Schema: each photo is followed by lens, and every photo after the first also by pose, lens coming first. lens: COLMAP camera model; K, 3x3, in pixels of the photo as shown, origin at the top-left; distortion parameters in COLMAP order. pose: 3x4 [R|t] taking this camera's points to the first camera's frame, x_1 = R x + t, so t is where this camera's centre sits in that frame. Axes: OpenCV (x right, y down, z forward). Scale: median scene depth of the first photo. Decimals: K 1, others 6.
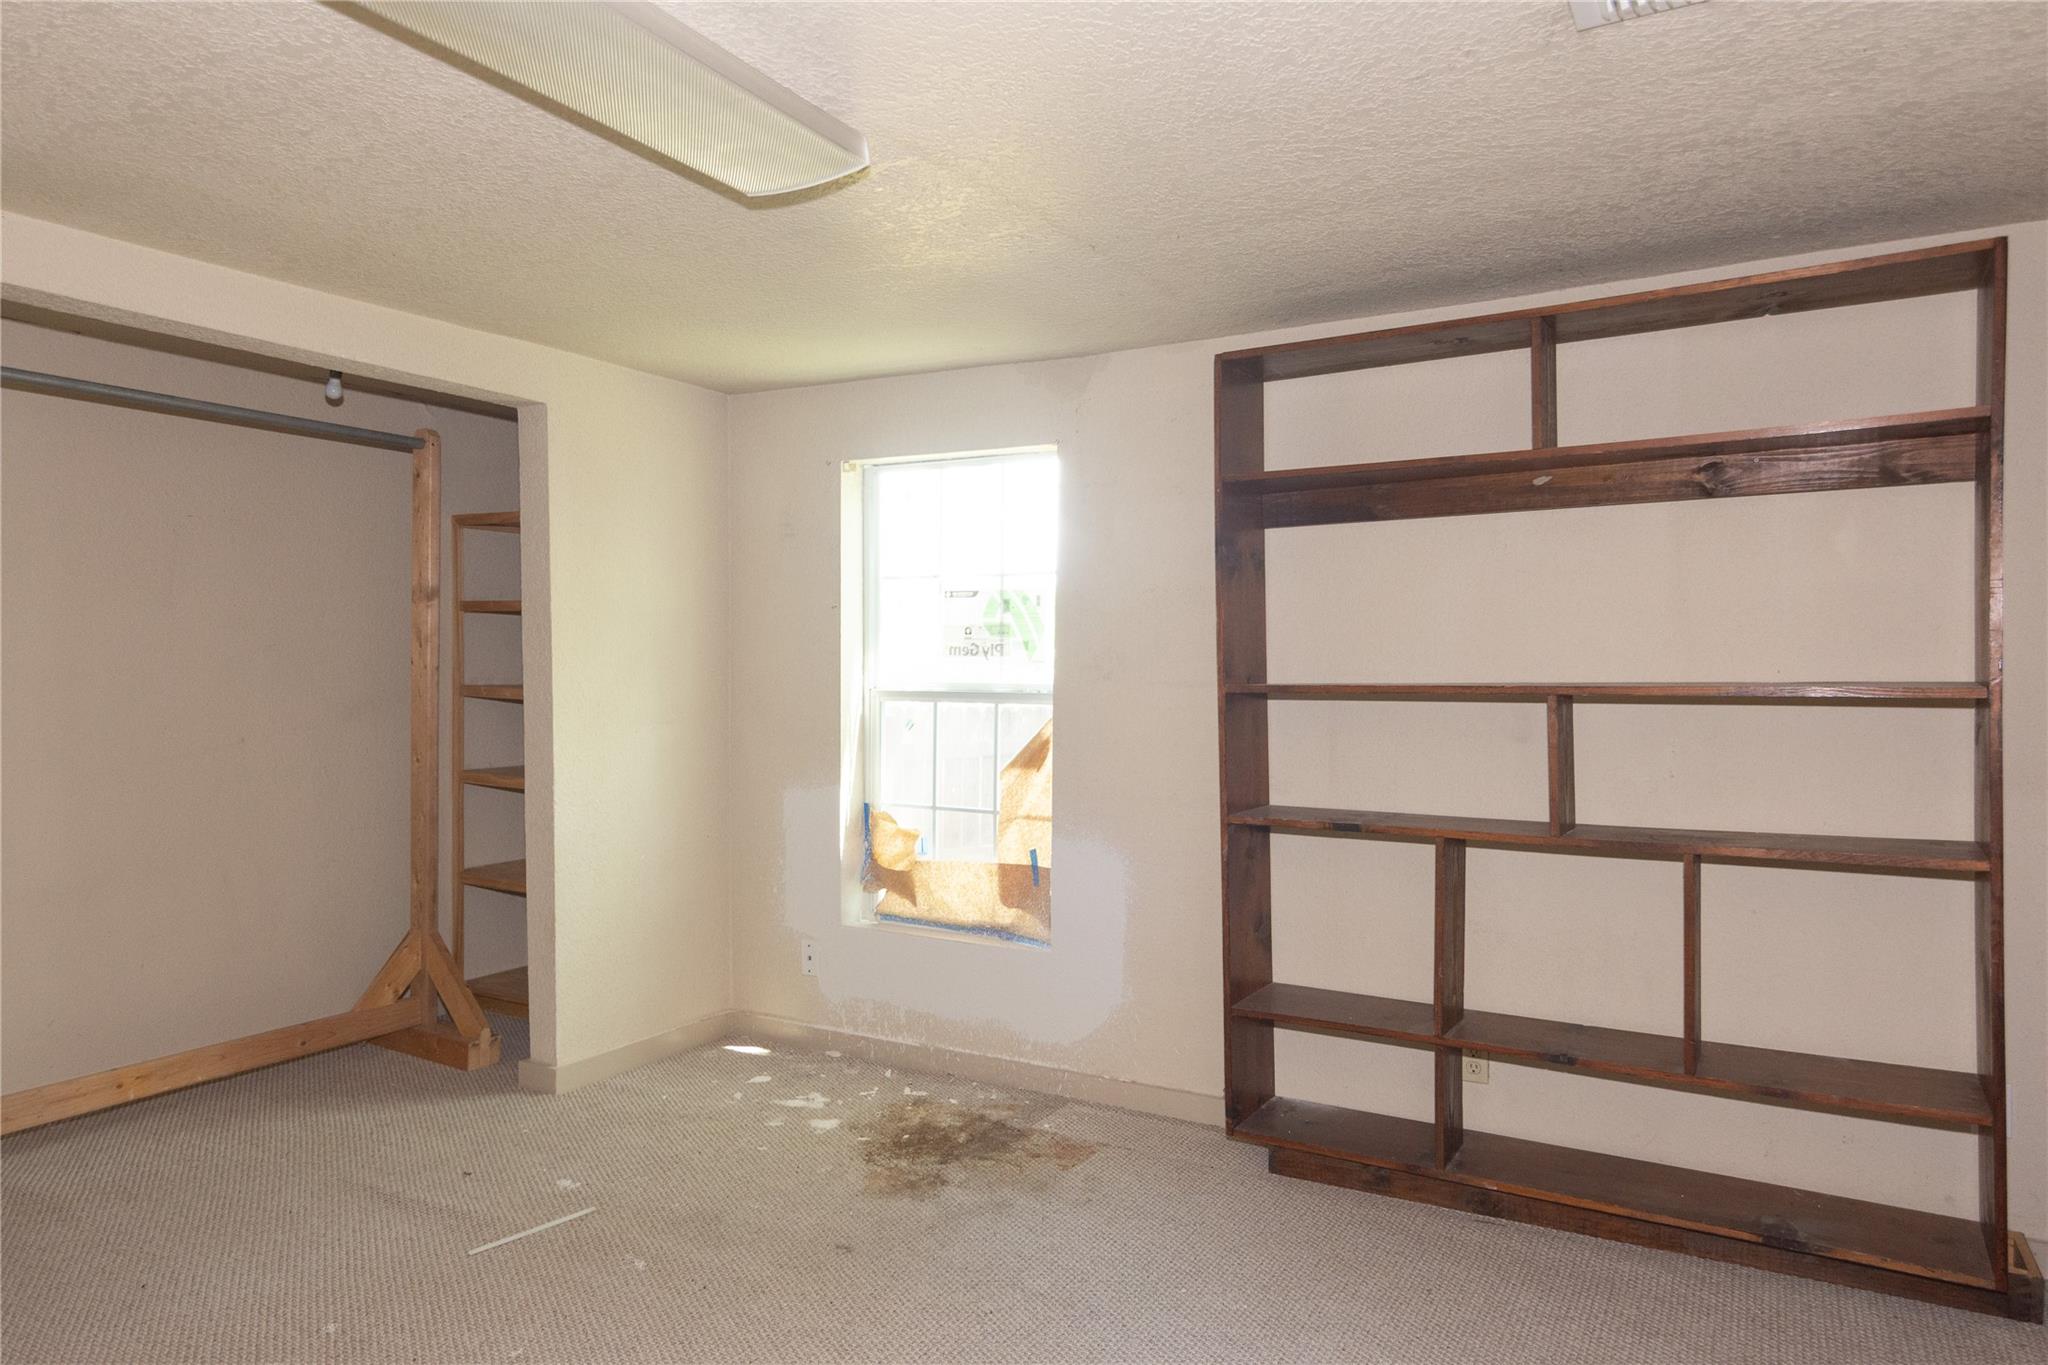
lens RADIAL K [[1298.0, 0, 1022.2], [0, 1298.0, 683.0], [0, 0, 1]] dist [0.000962, 0.005304]
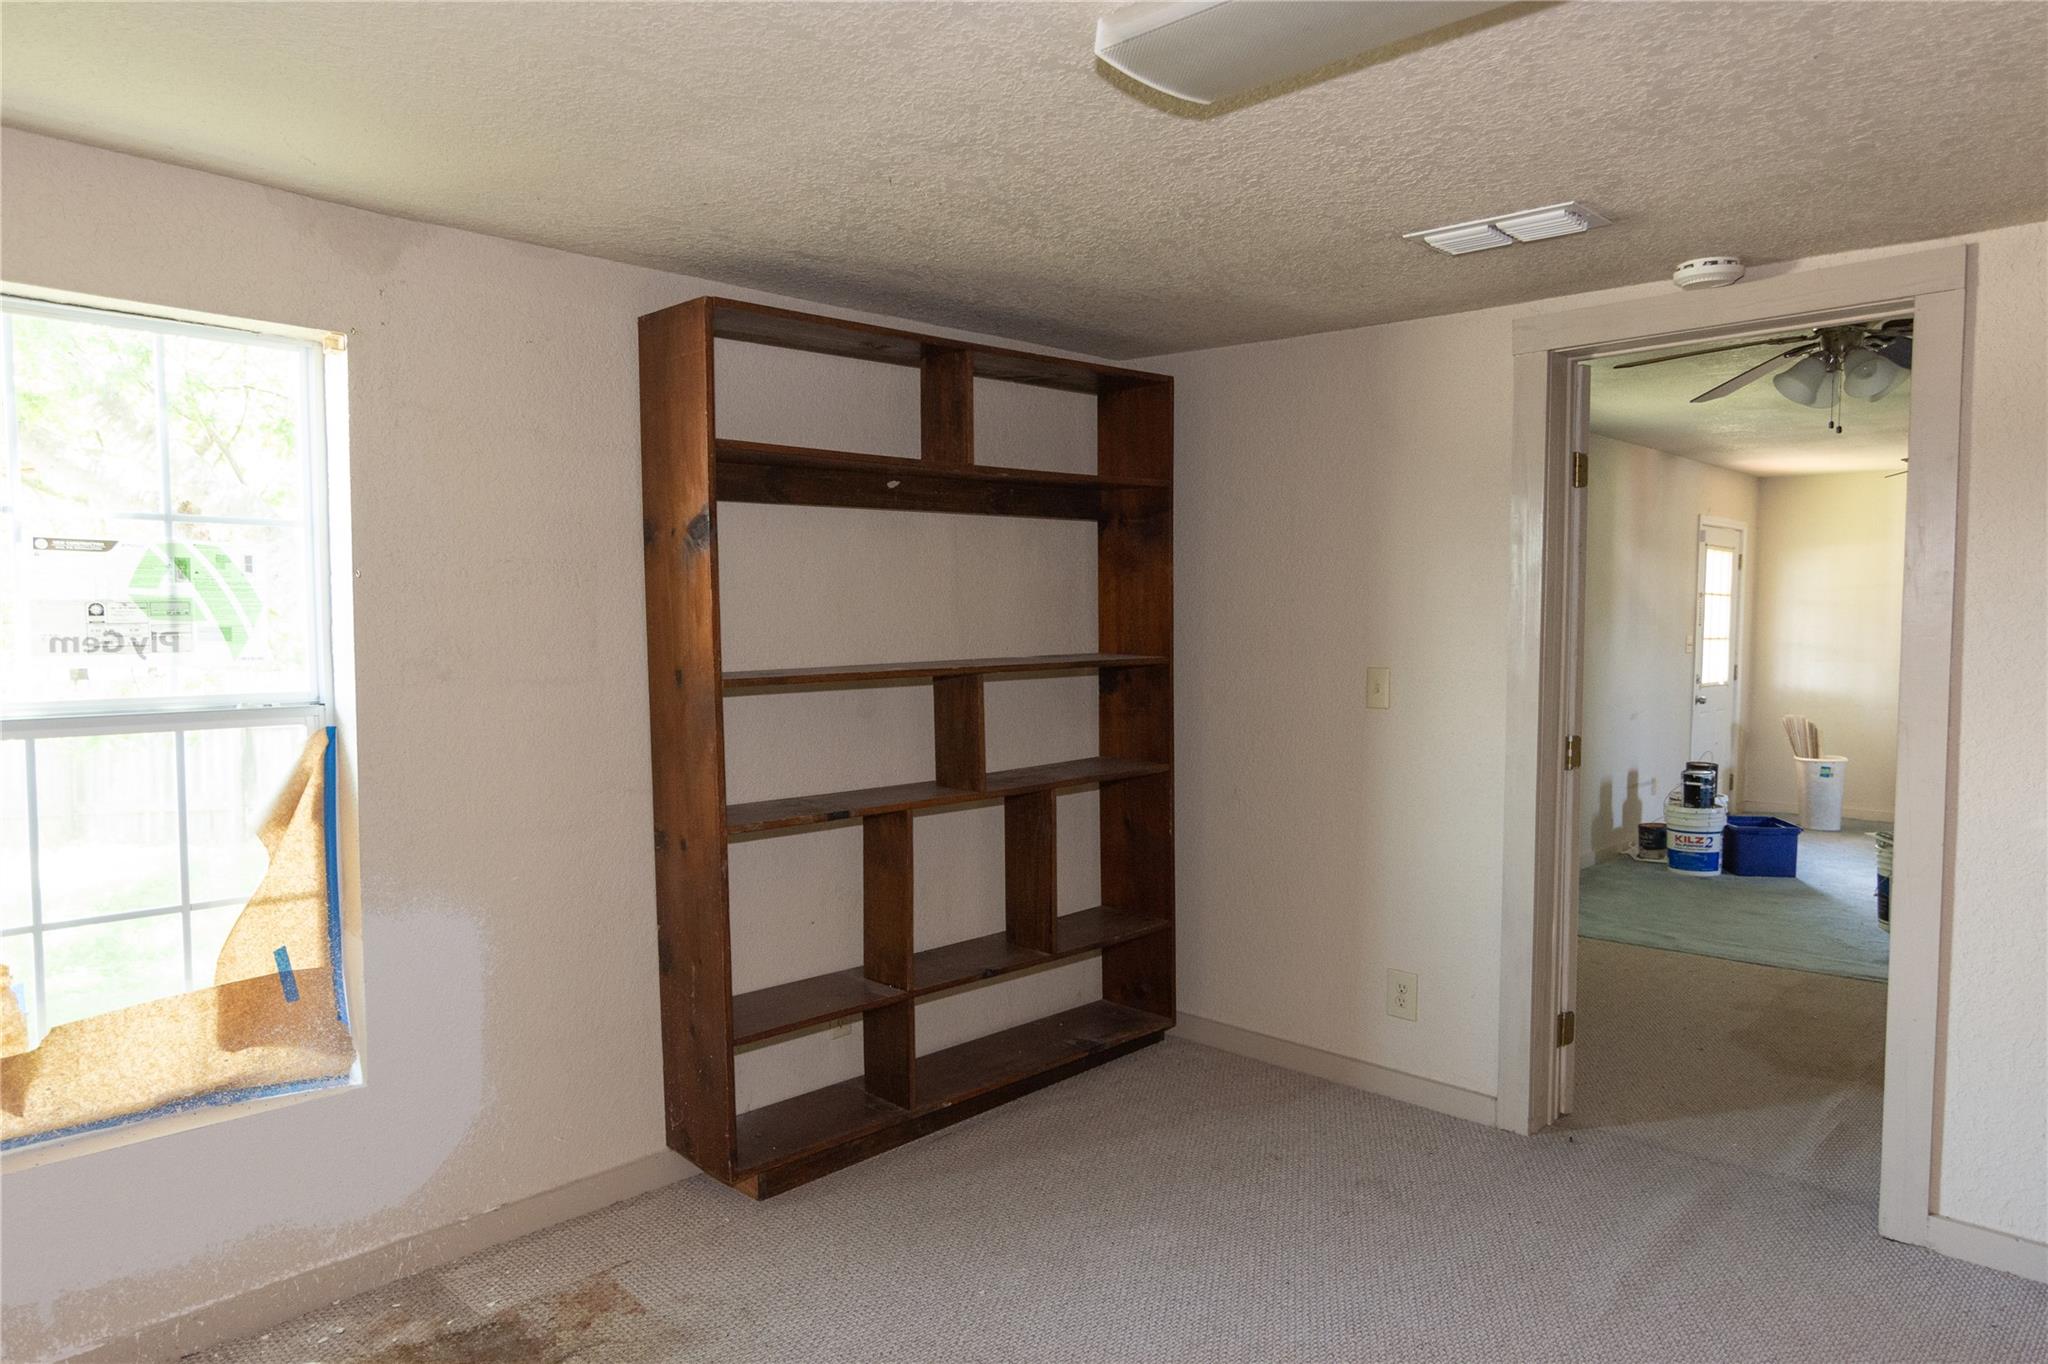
lens RADIAL K [[1298.0, 0, 1036.1], [0, 1298.0, 693.8], [0, 0, 1]] dist [0.000962, 0.005304]
pose [[0.241199, -0.057093, 0.968795, -0.524055], [0.025372, 0.998298, 0.052515, -0.023499], [-0.970144, 0.011914, 0.242237, 0.473513]]
